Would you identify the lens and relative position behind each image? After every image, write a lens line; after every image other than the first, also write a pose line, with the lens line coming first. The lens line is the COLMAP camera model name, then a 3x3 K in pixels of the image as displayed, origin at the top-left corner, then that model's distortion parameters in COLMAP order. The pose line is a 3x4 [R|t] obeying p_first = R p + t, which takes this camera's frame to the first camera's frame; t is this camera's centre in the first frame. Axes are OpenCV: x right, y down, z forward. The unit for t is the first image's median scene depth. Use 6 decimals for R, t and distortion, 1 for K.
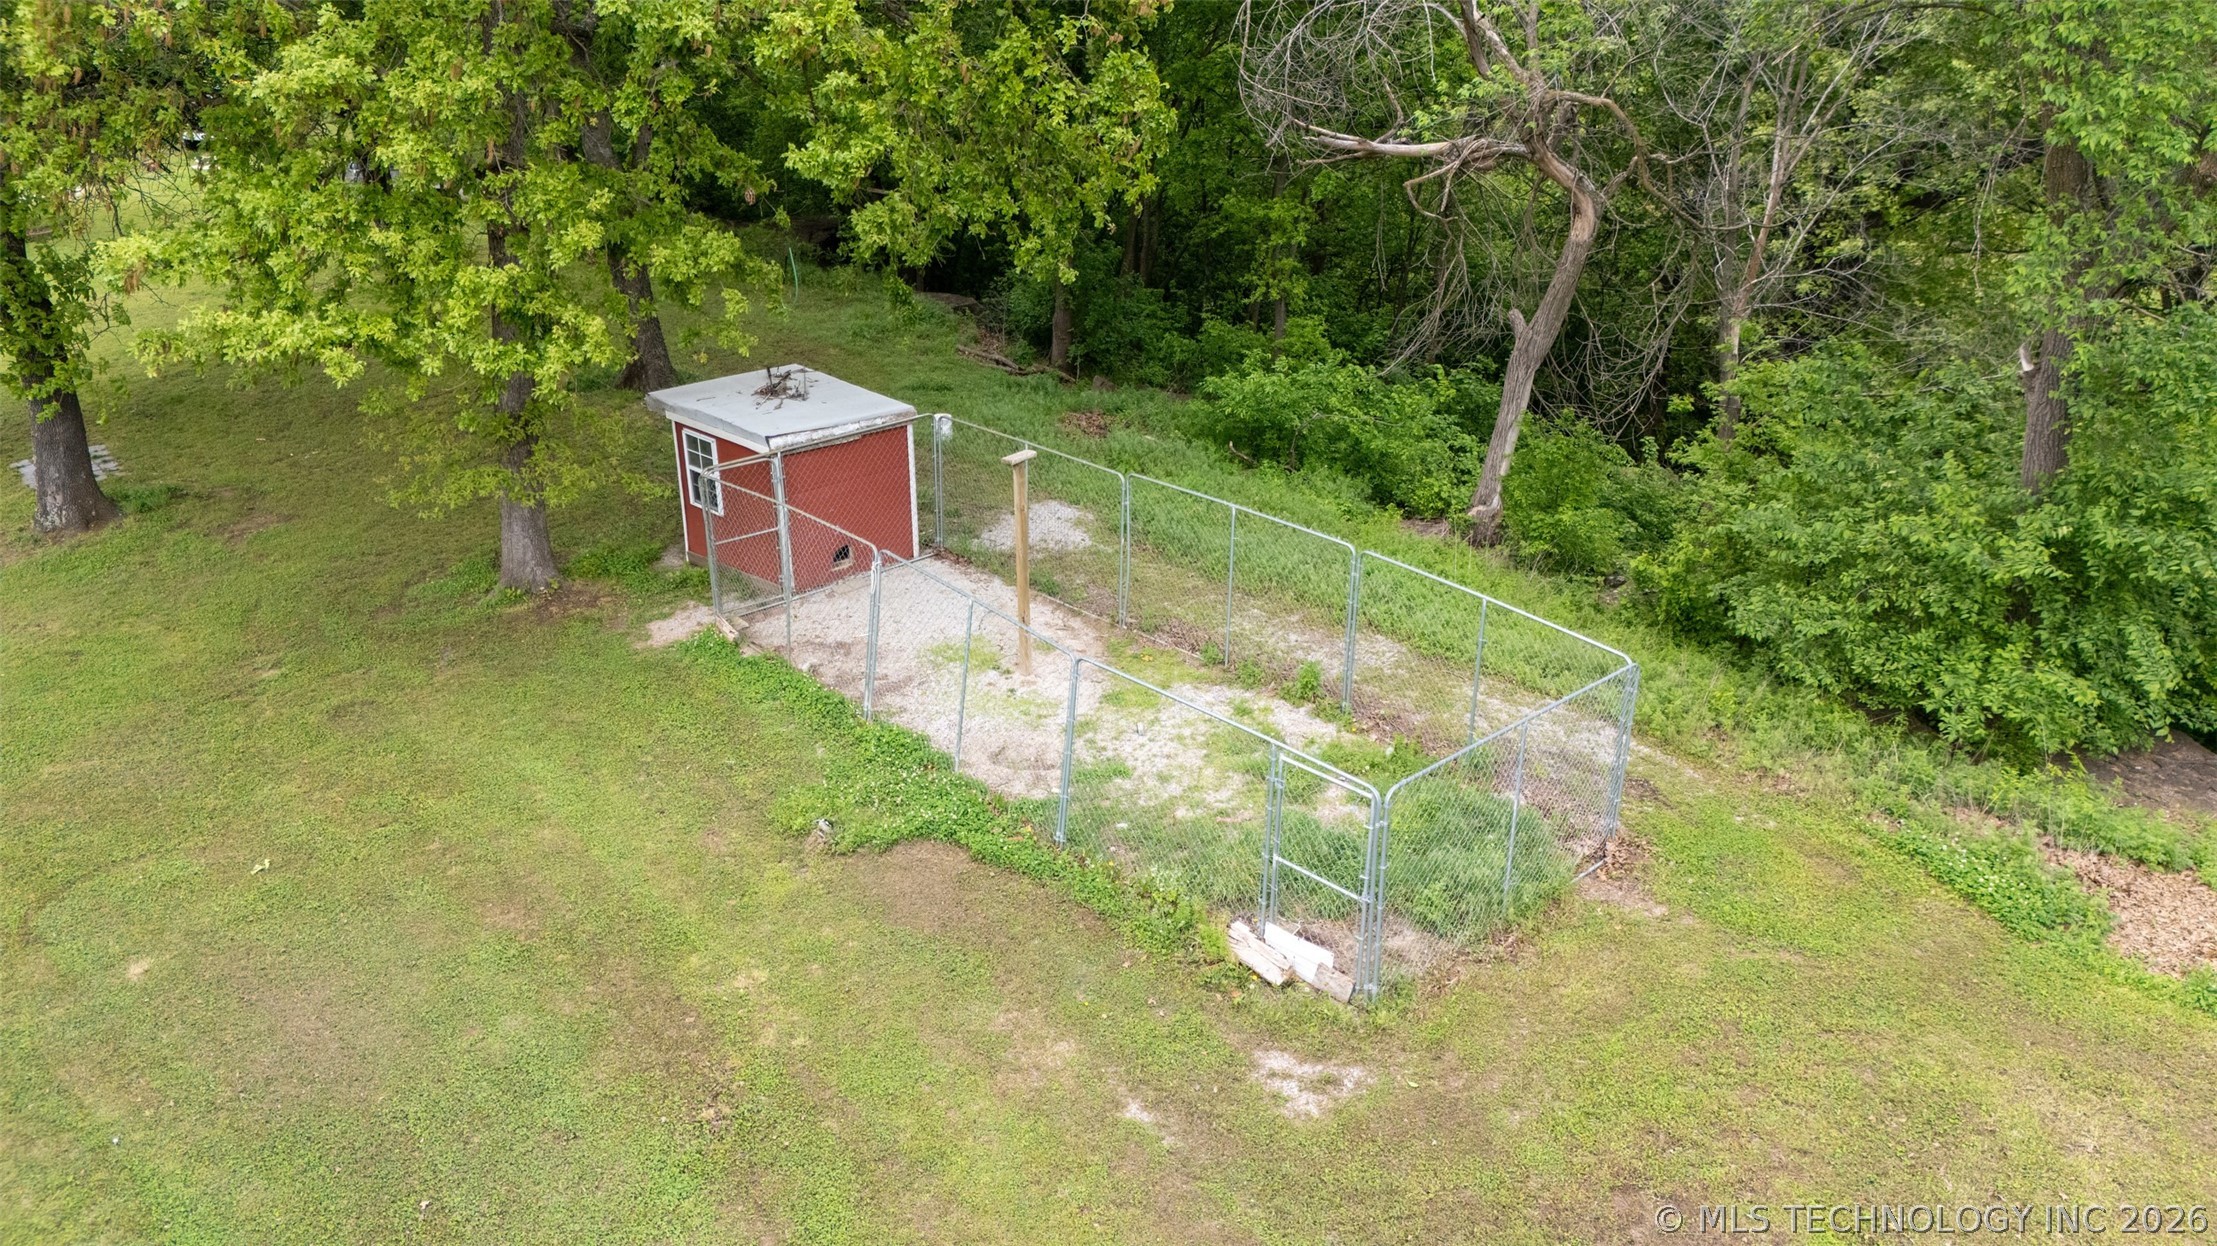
lens RADIAL K [[1534.9, 0, 1108.5], [0, 1534.9, 623.0], [0, 0, 1]] dist [0.081518, -0.116162]
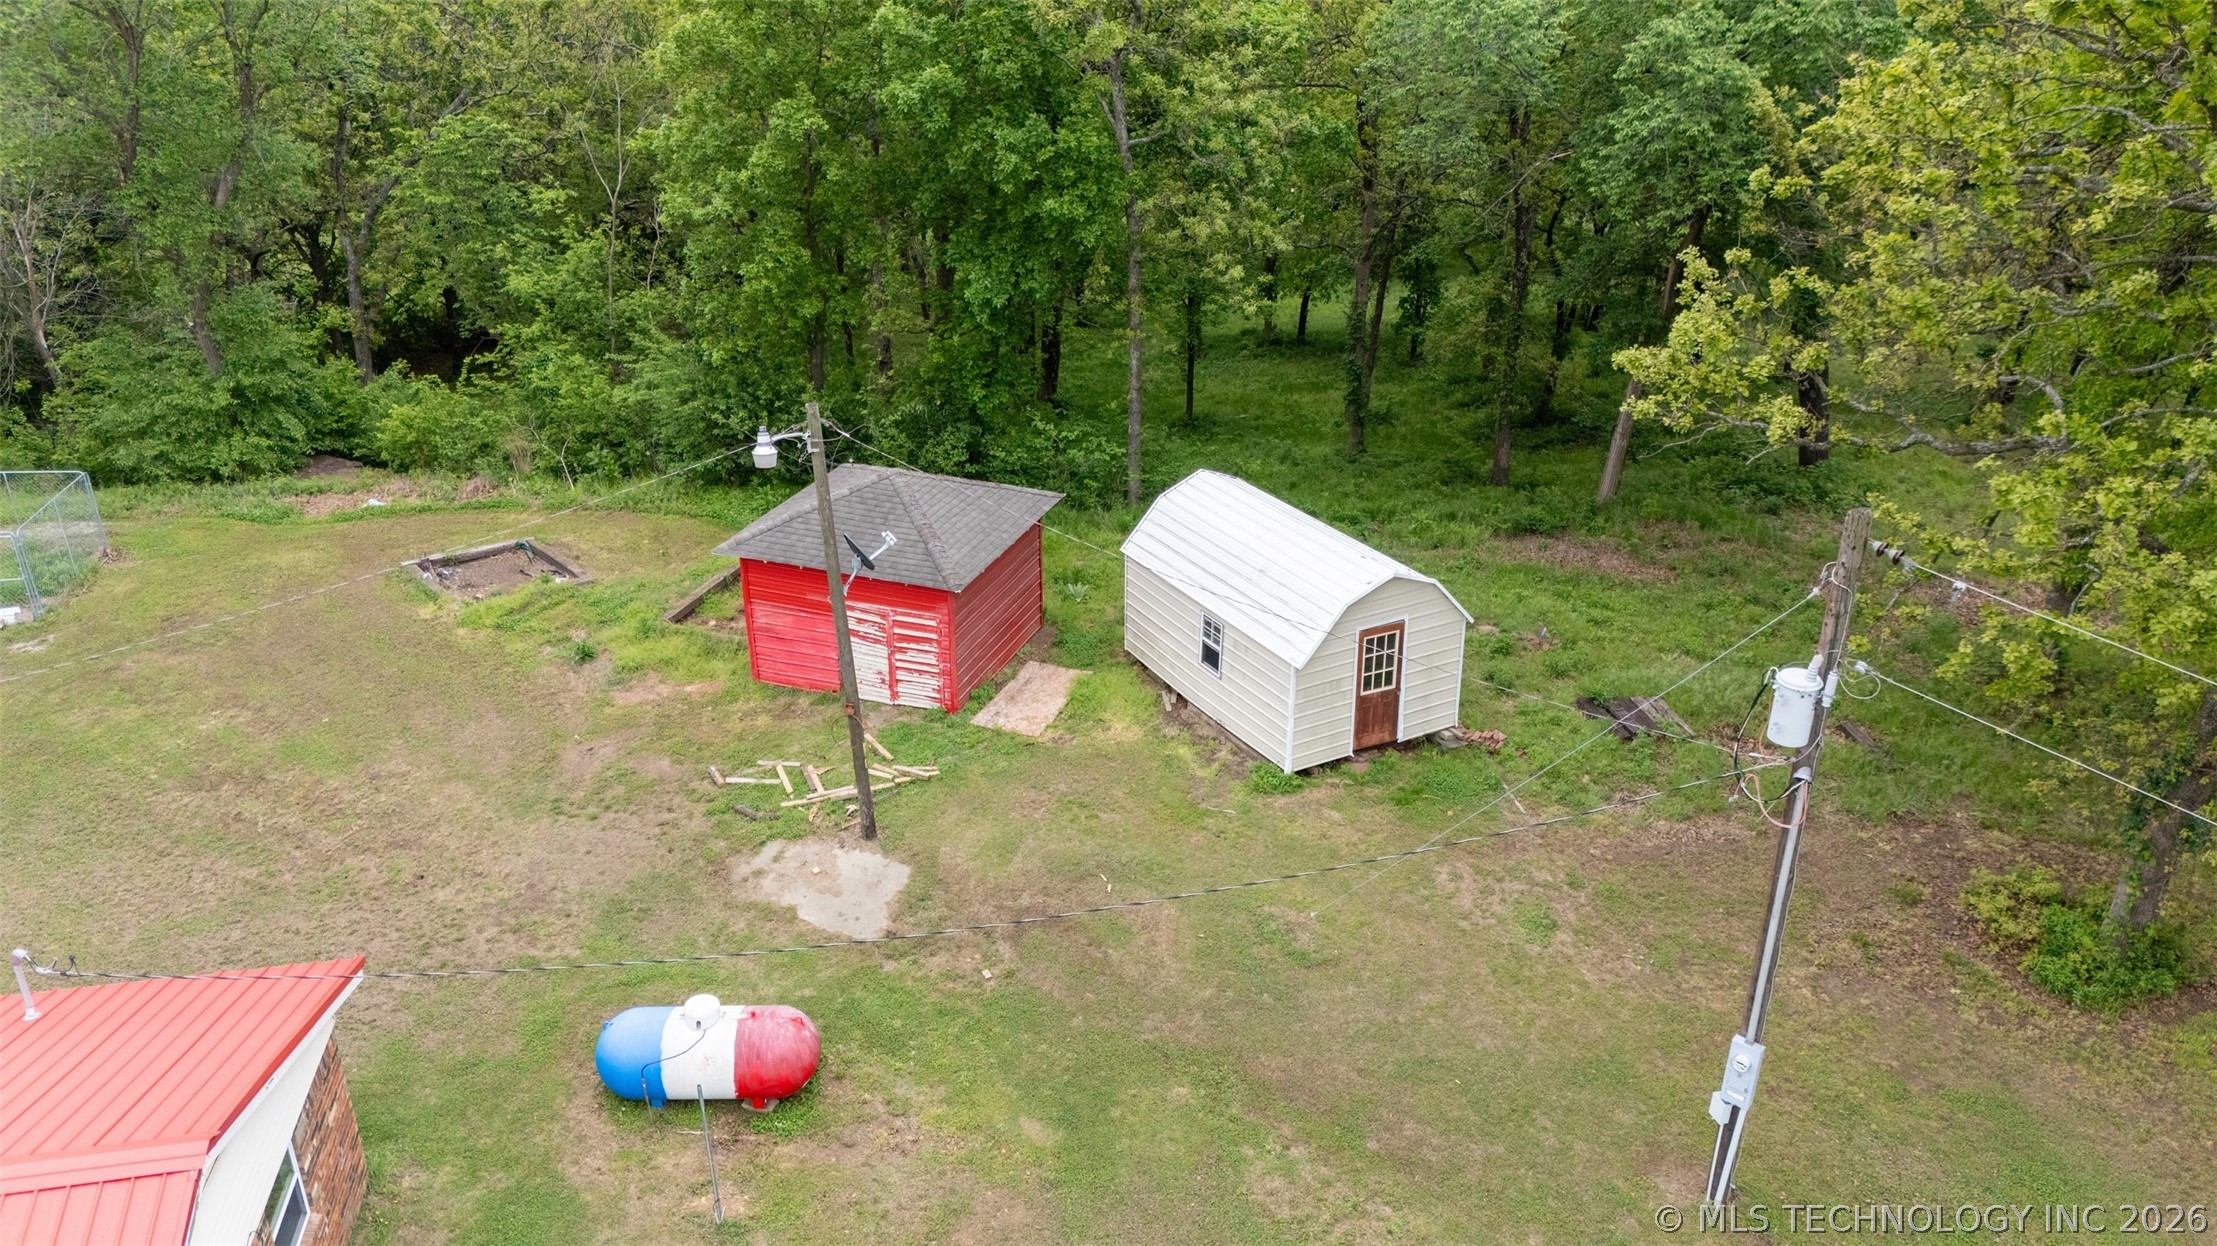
lens RADIAL K [[1534.9, 0, 1108.5], [0, 1534.9, 623.0], [0, 0, 1]] dist [0.081518, -0.116162]
pose [[0.520506, -0.365970, 0.771453, -0.693909], [0.328832, 0.919720, 0.214441, 0.211114], [-0.788000, 0.142061, 0.599062, -1.490404]]
